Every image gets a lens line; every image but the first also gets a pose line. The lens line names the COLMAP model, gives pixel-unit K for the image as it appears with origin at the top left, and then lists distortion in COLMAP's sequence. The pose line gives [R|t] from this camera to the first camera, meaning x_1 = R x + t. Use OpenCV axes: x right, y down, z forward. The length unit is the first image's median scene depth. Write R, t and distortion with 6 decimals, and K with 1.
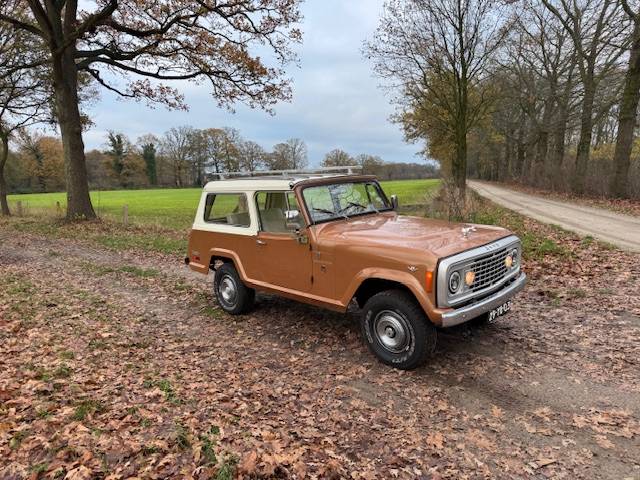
lens RADIAL K [[445.1, 0, 320.0], [0, 445.1, 240.0], [0, 0, 1]] dist [0.063806, -0.074617]
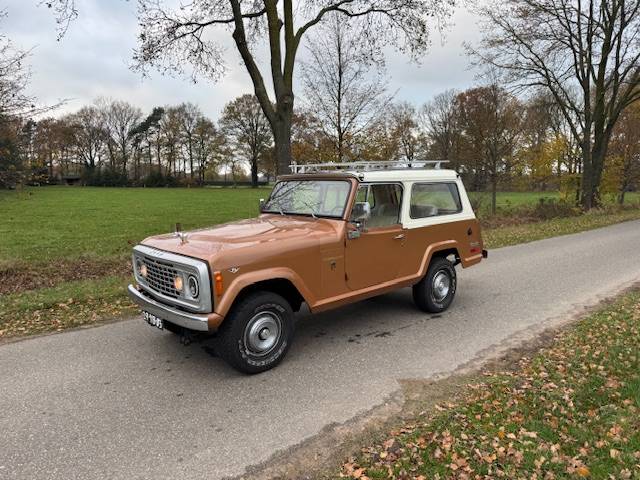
lens RADIAL K [[446.0, 0, 322.3], [0, 446.0, 242.6], [0, 0, 1]] dist [0.078156, -0.107779]
pose [[-0.039920, 0.203545, -0.978251, 0.969408], [-0.136420, 0.968754, 0.207136, -0.189812], [0.989846, 0.141722, -0.010905, 1.004043]]
